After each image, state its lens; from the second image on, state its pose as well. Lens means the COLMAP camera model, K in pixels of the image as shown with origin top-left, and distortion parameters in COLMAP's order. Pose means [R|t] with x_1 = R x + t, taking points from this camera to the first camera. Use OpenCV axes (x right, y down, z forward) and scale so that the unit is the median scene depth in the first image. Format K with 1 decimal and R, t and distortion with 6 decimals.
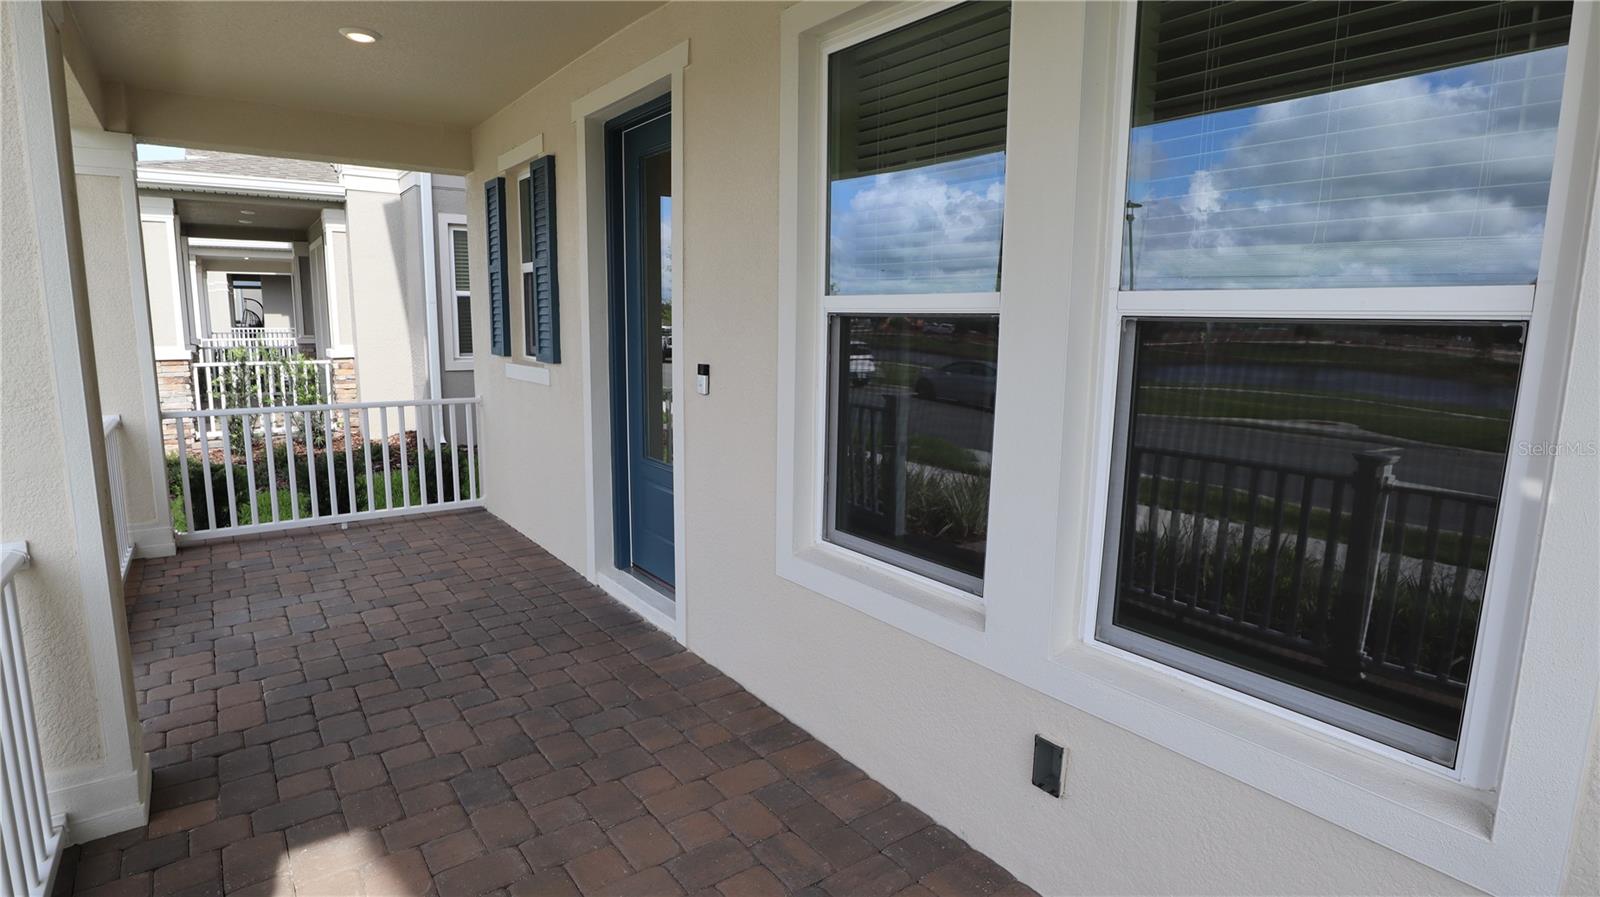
lens RADIAL K [[806.8, 0, 794.1], [0, 806.8, 449.0], [0, 0, 1]] dist [-0.039711, 0.007472]
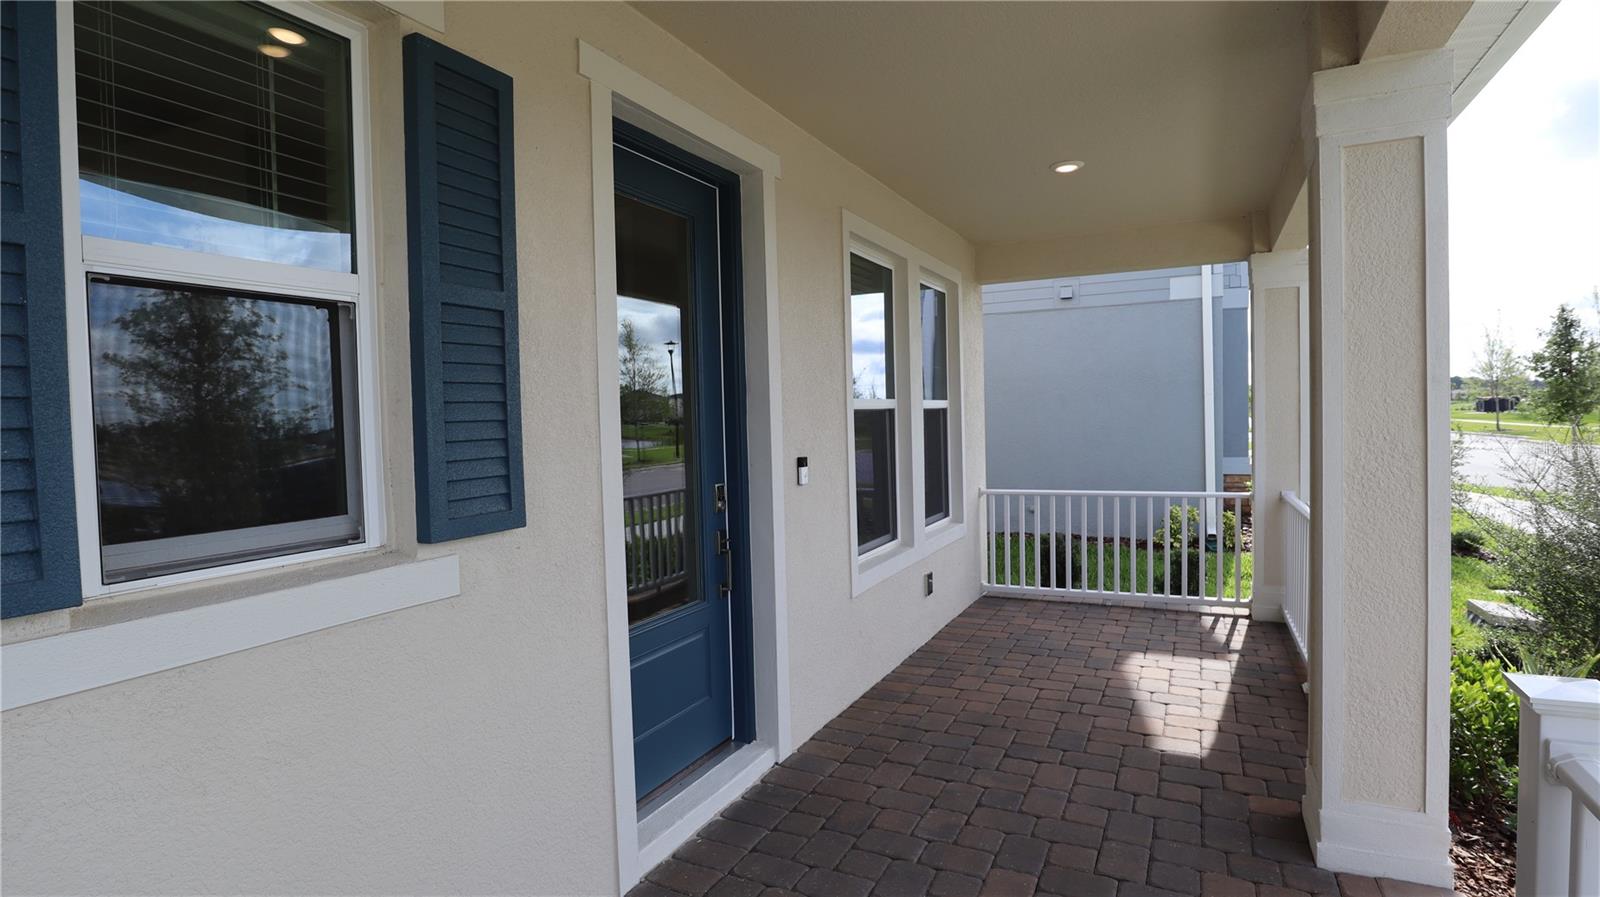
lens RADIAL K [[806.8, 0, 794.8], [0, 806.8, 442.7], [0, 0, 1]] dist [-0.039711, 0.007472]
pose [[-0.450631, -0.038843, 0.891865, -1.323661], [0.159700, 0.979429, 0.123348, -0.319092], [-0.878310, 0.198015, -0.435157, 1.814637]]
